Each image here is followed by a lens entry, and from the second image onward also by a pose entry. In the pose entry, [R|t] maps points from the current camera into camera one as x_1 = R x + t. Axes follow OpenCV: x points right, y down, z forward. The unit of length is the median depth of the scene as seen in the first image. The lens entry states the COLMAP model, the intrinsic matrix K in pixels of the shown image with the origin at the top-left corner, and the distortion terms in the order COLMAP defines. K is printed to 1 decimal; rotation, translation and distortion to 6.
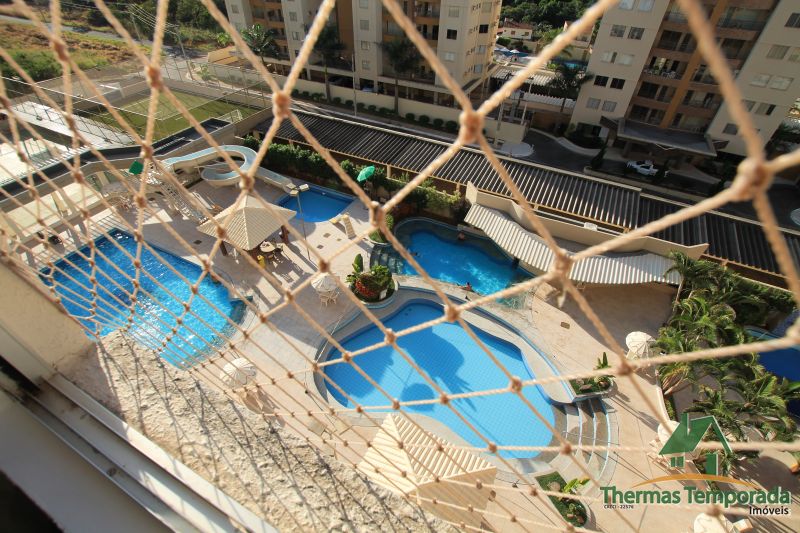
lens RADIAL K [[377.2, 0, 402.1], [0, 377.2, 268.5], [0, 0, 1]] dist [-0.028797, 0.002310]
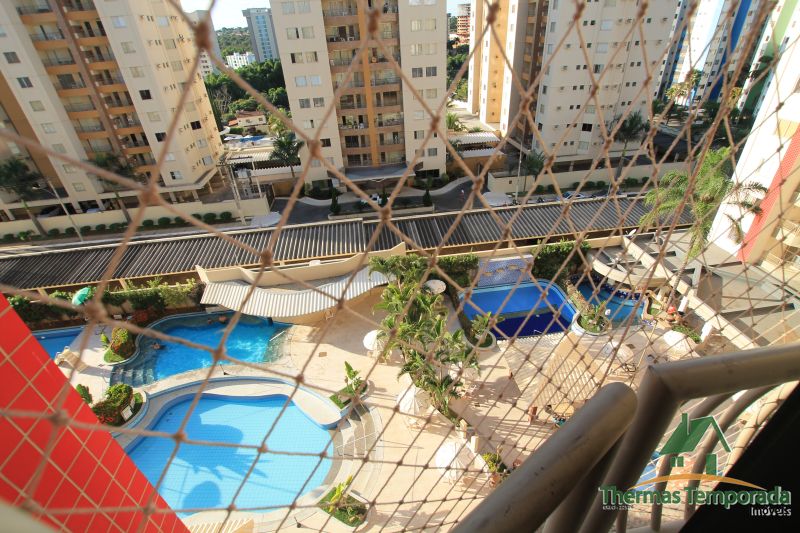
lens RADIAL K [[377.2, 0, 399.5], [0, 377.2, 271.5], [0, 0, 1]] dist [-0.028797, 0.002310]
pose [[0.828554, -0.361225, 0.427802, 0.158549], [0.429021, 0.900537, -0.070526, 0.071112], [-0.359776, 0.241971, 0.901117, -0.076060]]
